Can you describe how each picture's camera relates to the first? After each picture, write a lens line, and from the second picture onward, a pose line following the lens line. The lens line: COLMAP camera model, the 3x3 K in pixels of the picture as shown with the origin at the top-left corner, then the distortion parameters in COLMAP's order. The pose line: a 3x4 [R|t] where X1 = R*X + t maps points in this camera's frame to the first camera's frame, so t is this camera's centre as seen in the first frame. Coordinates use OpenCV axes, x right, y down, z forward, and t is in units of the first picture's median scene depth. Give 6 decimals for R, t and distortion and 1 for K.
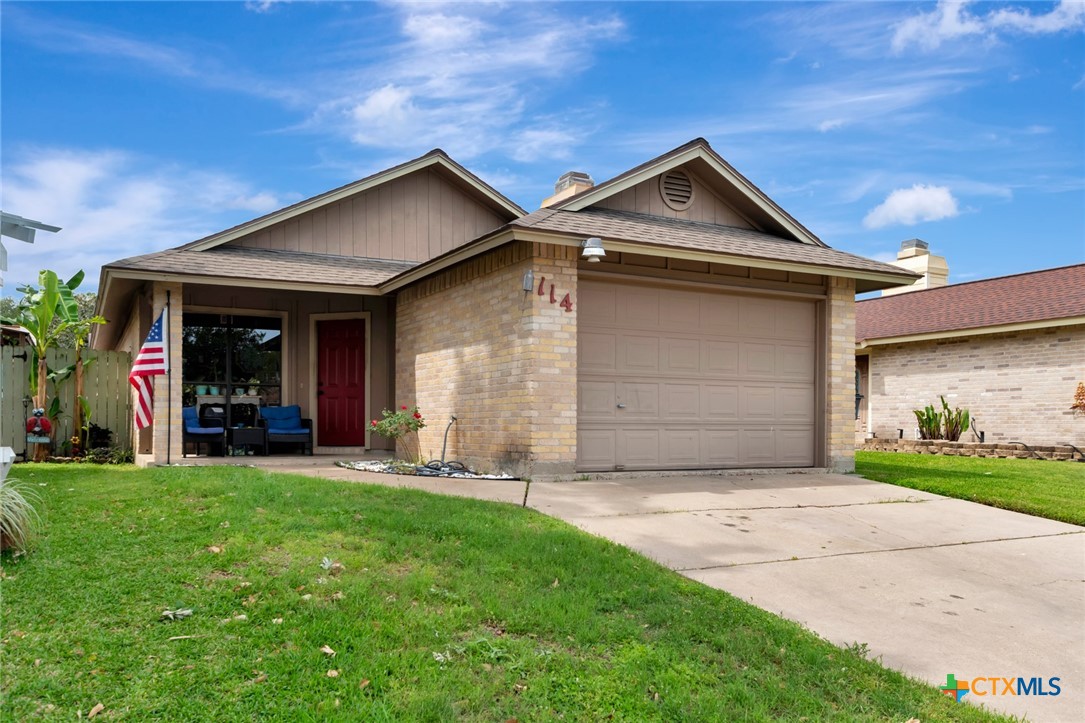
lens RADIAL K [[858.9, 0, 542.5], [0, 858.9, 423.0], [0, 0, 1]] dist [-0.009018, -0.002298]
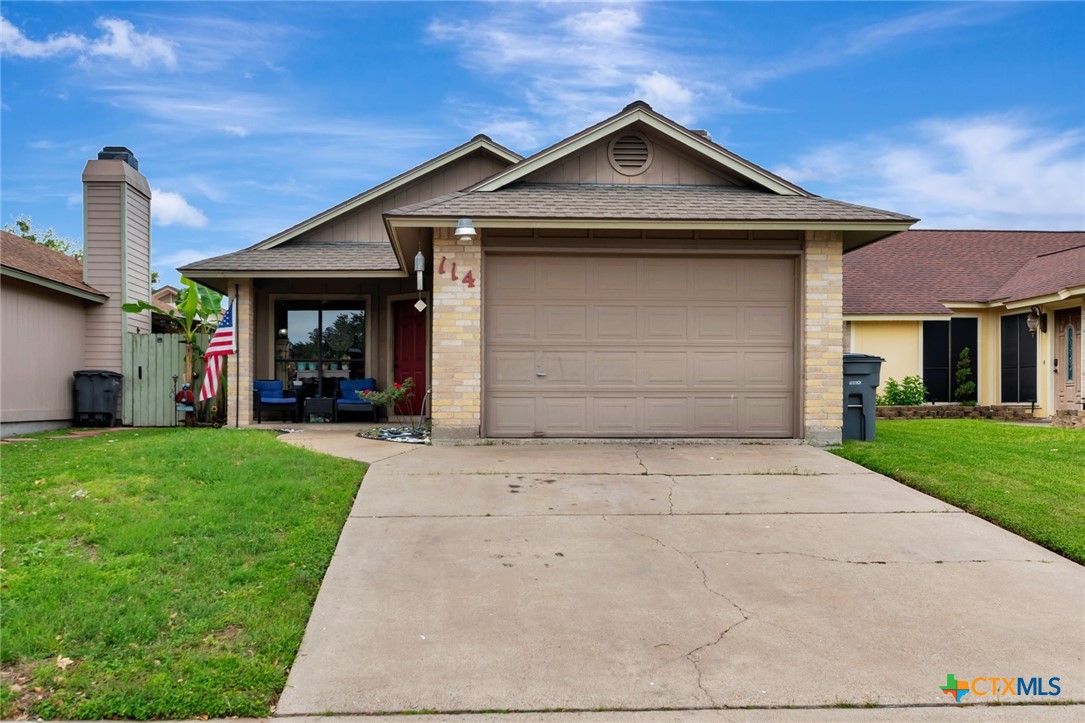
lens RADIAL K [[919.6, 0, 509.8], [0, 919.6, 387.2], [0, 0, 1]] dist [0.000263, -0.002220]
pose [[0.910247, -0.009003, -0.413967, 0.460269], [0.004556, 0.999921, -0.011729, 0.007442], [0.414040, 0.008791, 0.910216, -0.017691]]
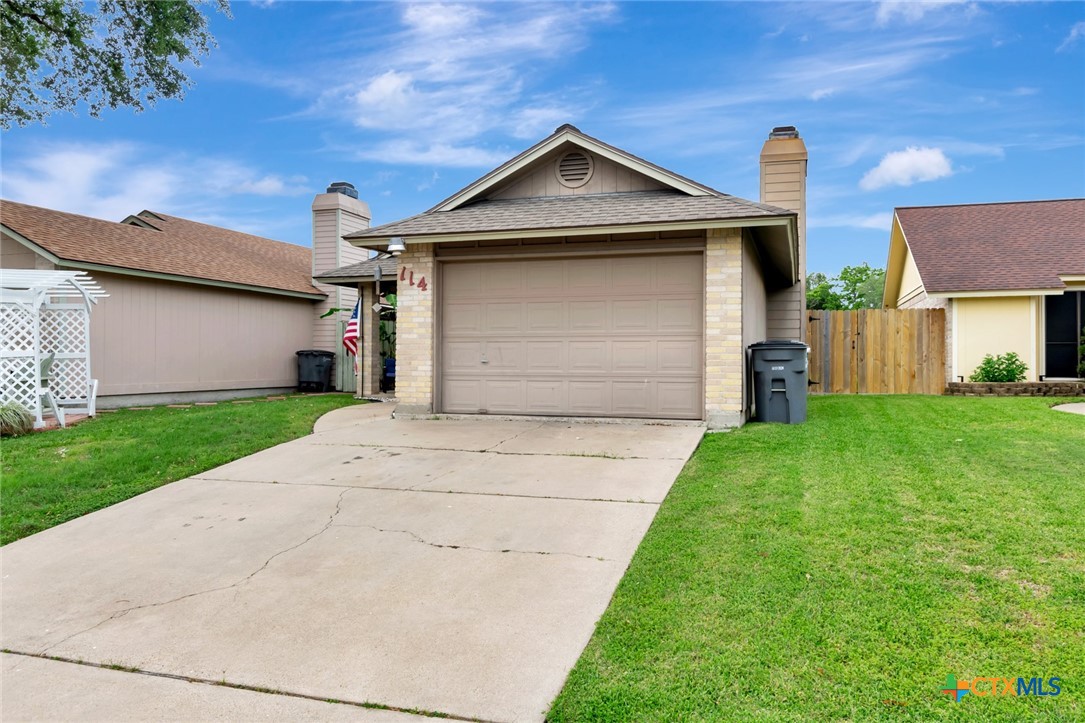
lens RADIAL K [[780.2, 0, 576.9], [0, 780.2, 343.6], [0, 0, 1]] dist [0.002496, 0.000292]
pose [[0.714110, -0.017151, -0.699823, 0.868397], [0.003537, 0.999775, -0.020893, -0.018948], [0.700025, 0.012445, 0.714010, 0.262307]]
